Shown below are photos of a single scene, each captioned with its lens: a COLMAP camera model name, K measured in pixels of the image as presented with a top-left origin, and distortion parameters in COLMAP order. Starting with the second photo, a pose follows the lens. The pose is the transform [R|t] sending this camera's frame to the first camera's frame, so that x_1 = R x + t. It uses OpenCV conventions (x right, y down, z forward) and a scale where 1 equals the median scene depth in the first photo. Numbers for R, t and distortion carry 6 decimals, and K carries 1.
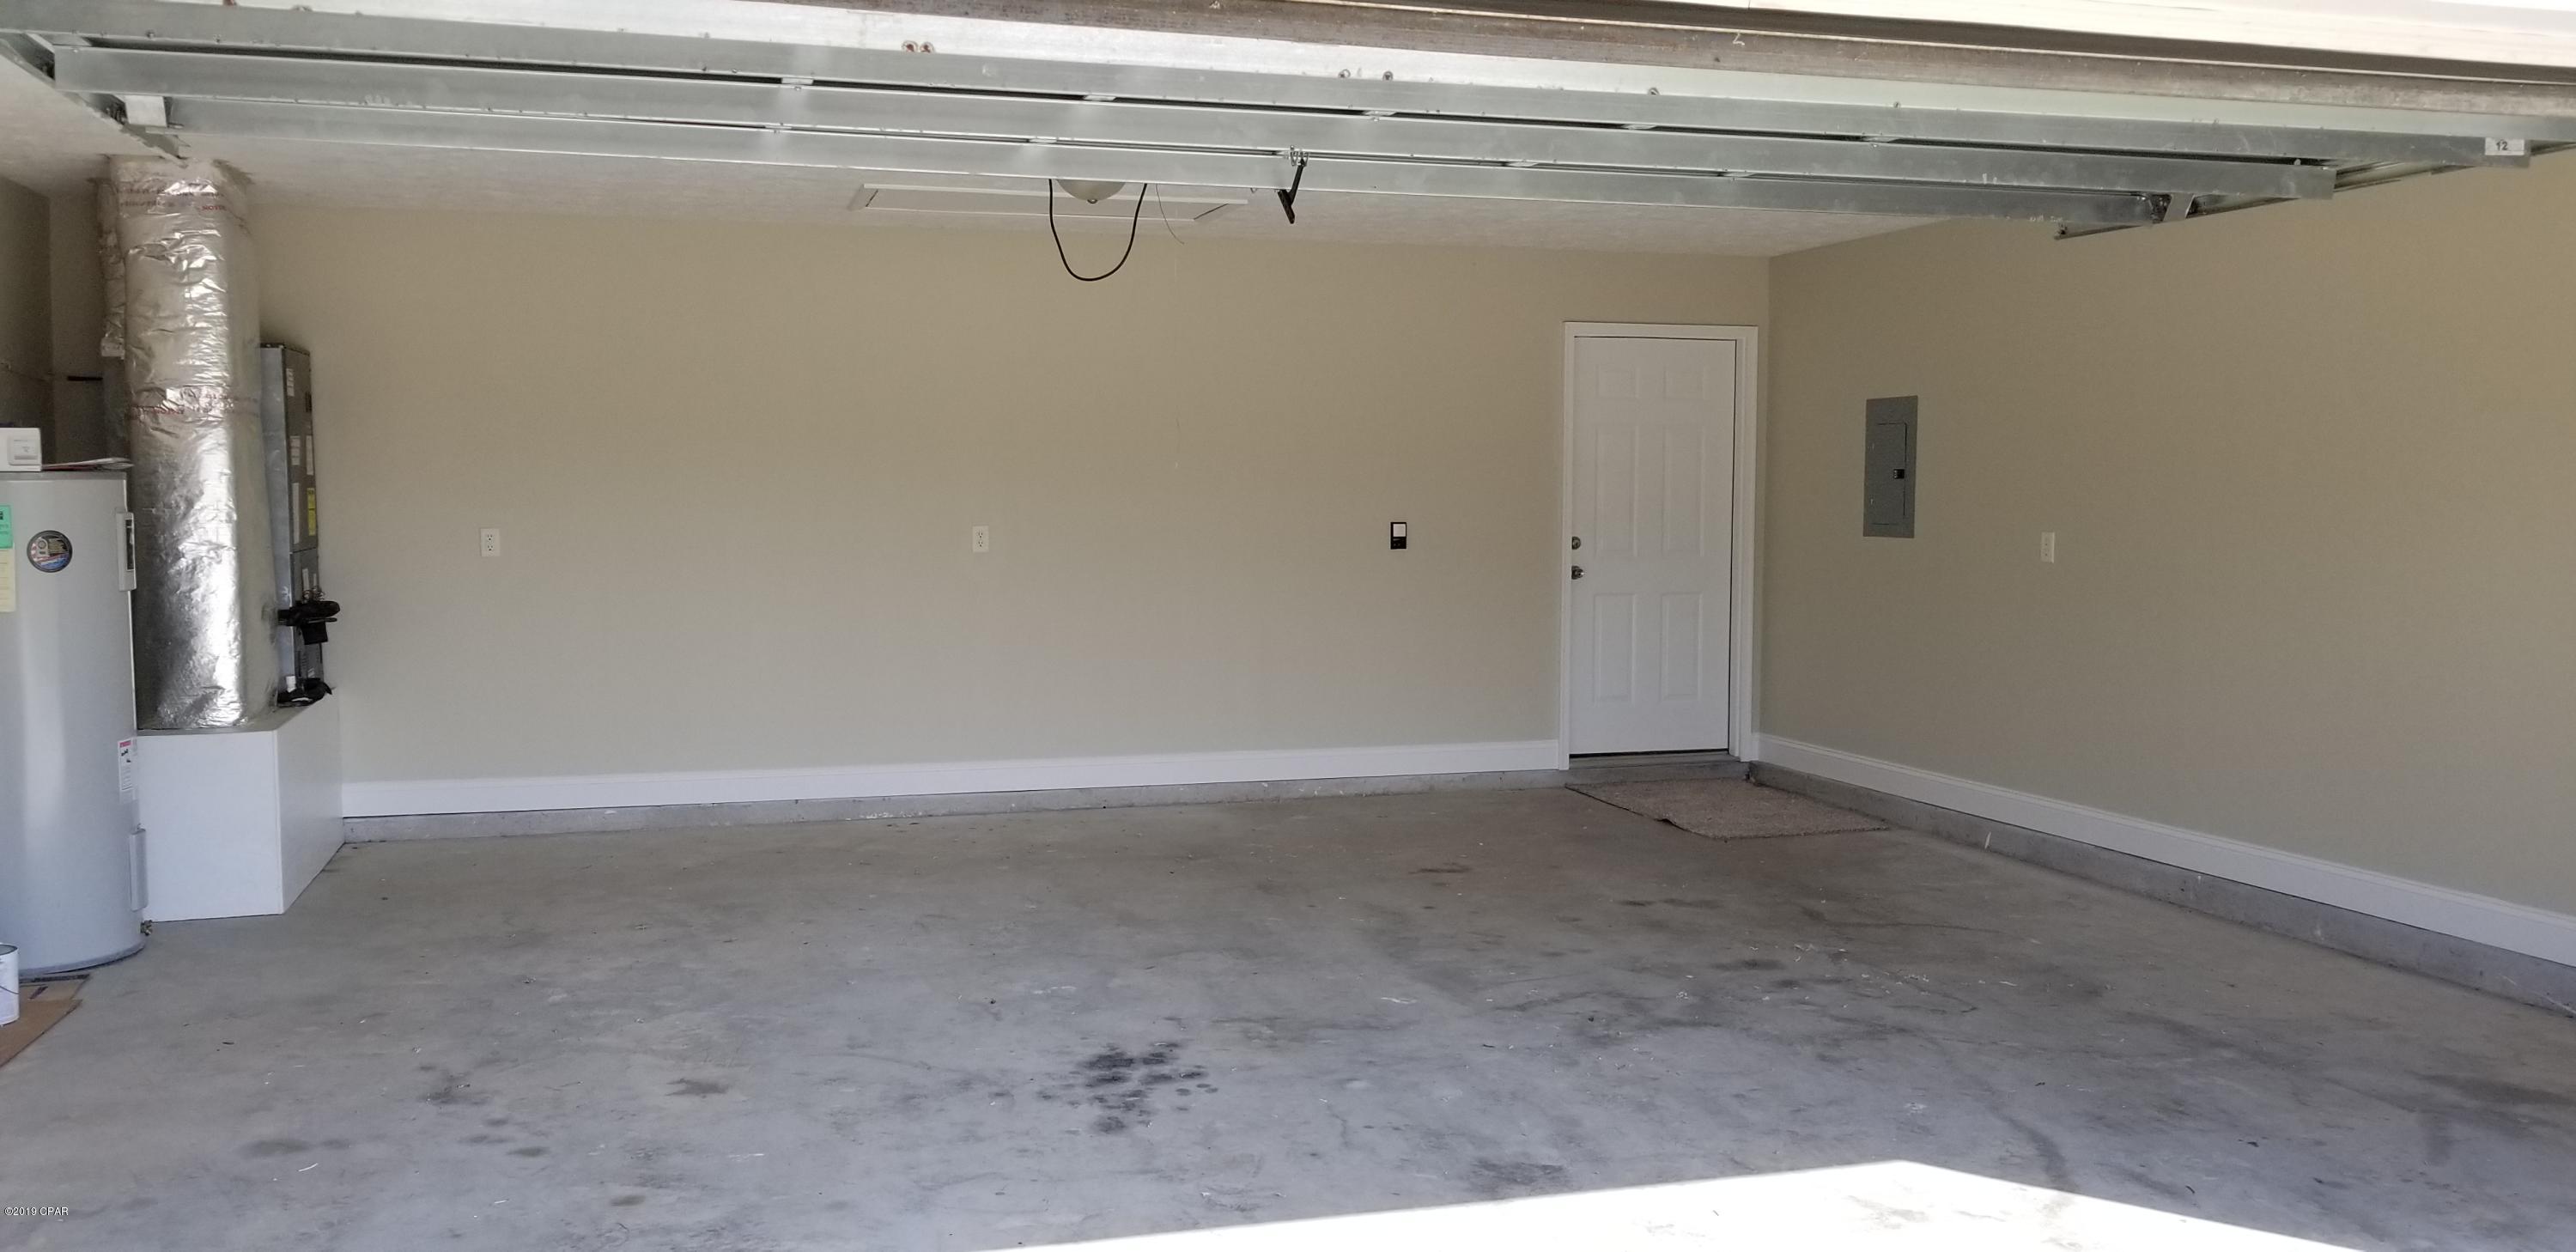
lens RADIAL K [[2109.7, 0, 1288.0], [0, 2109.7, 626.0], [0, 0, 1]] dist [-0.002546, -0.006283]
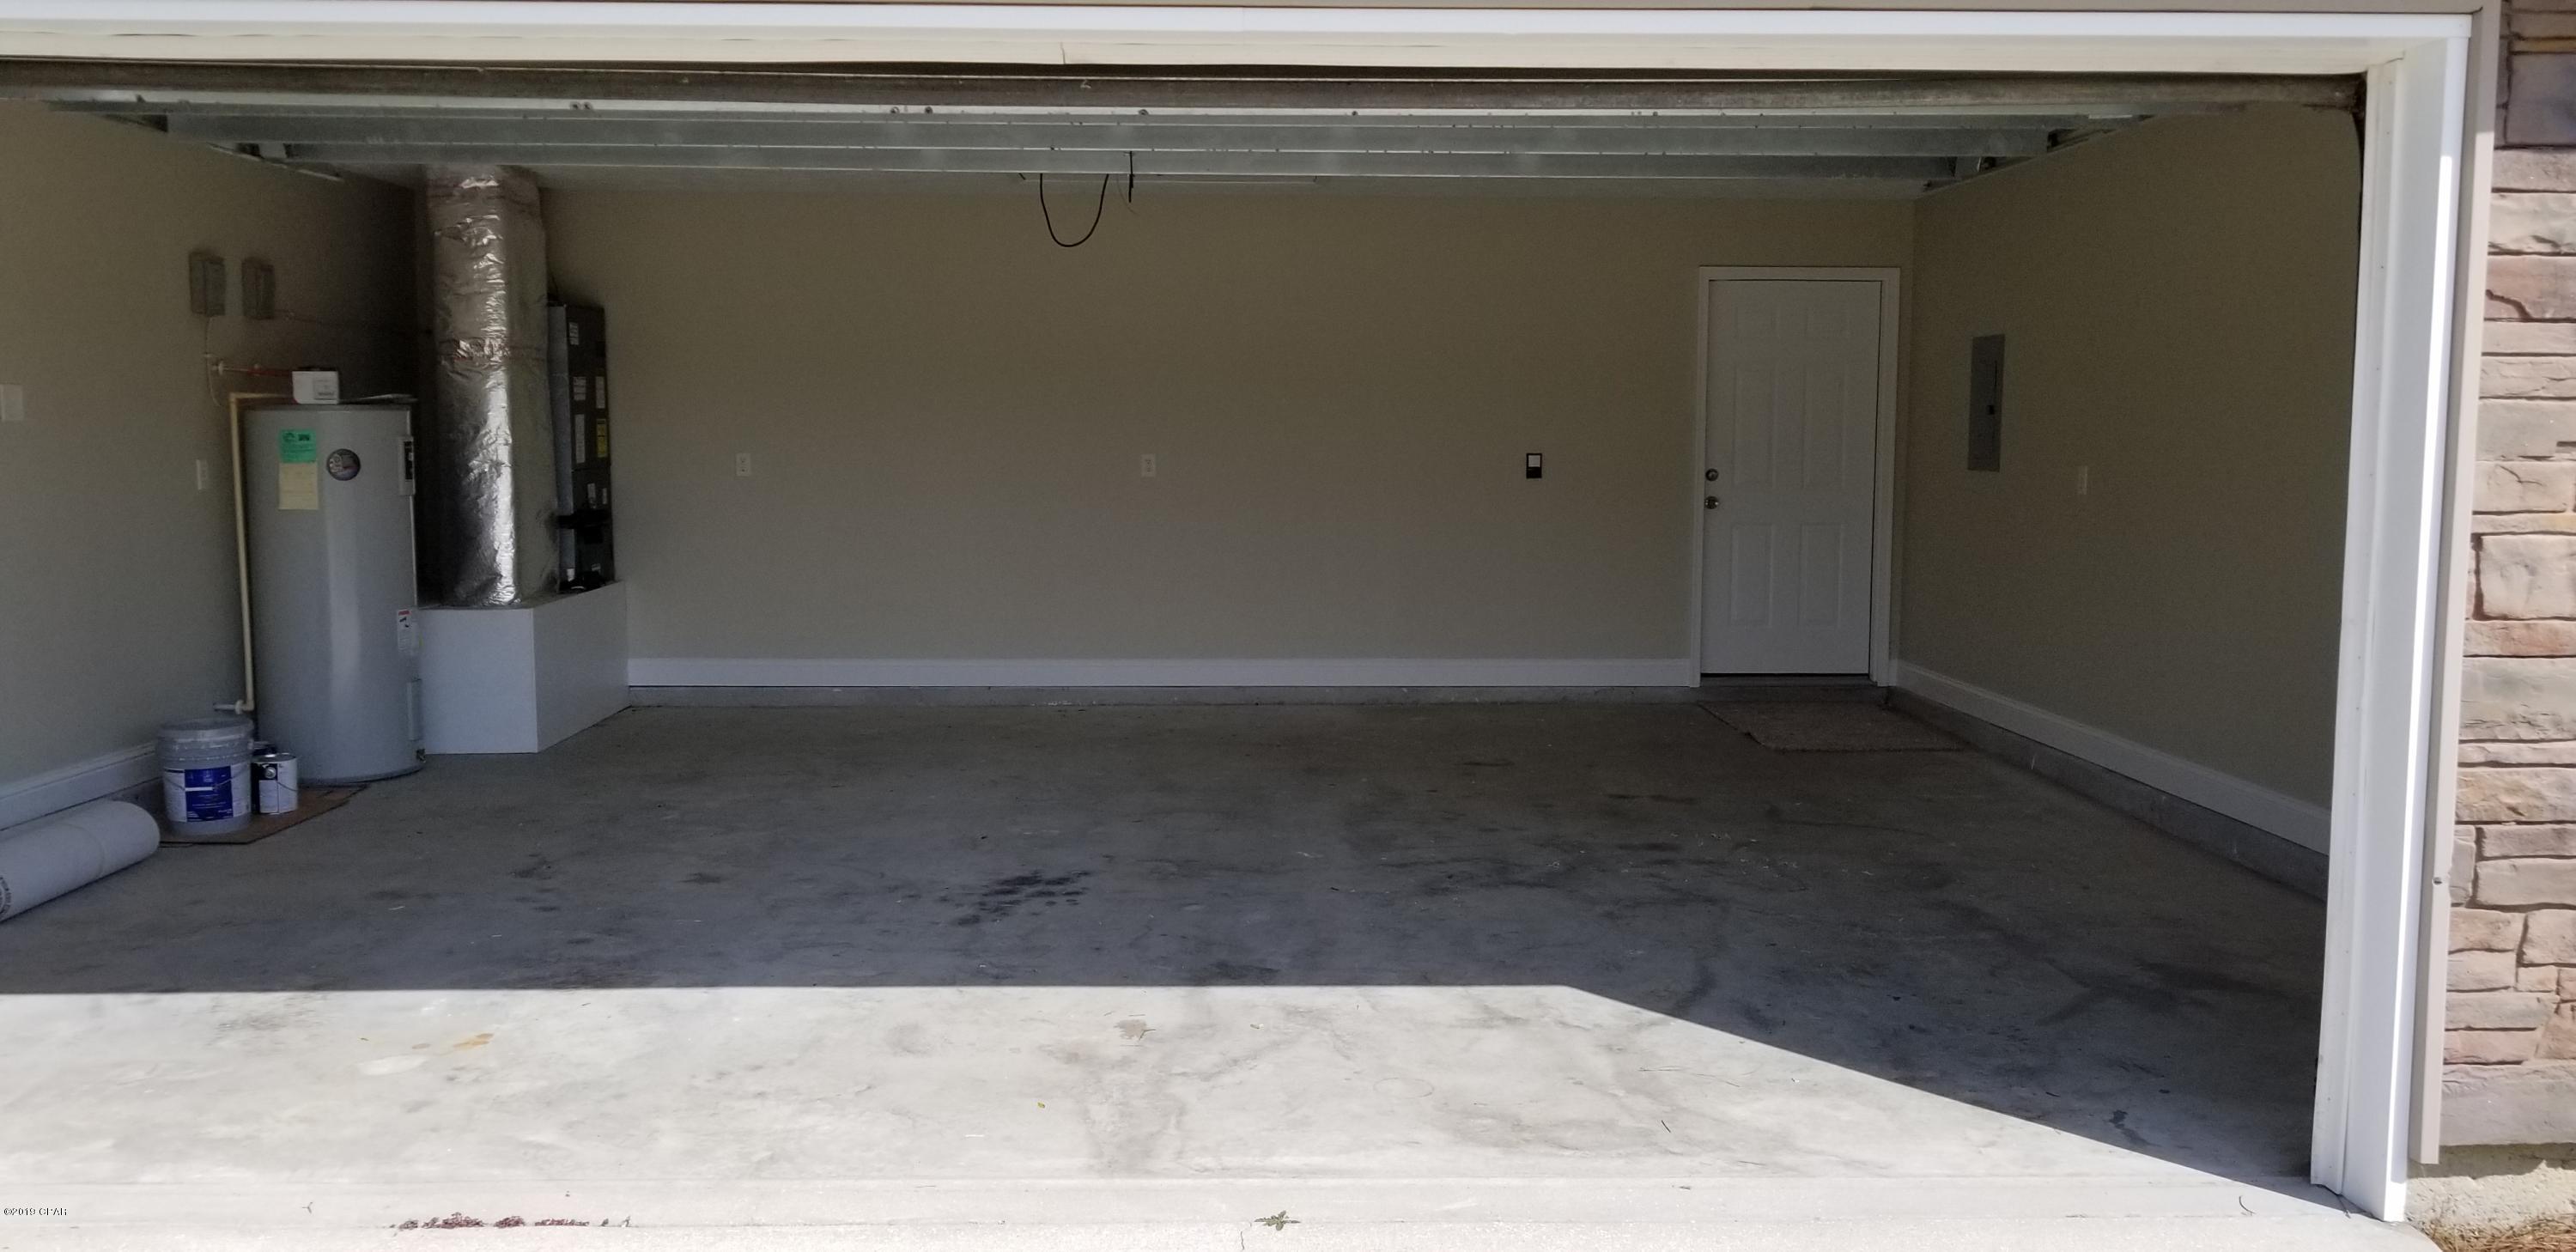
lens RADIAL K [[2109.7, 0, 1288.0], [0, 2109.7, 626.0], [0, 0, 1]] dist [-0.002546, -0.006283]
pose [[0.967354, 0.027492, -0.251932, 0.278906], [-0.020119, 0.999292, 0.031796, 0.010183], [0.252628, -0.025689, 0.967222, -0.117832]]
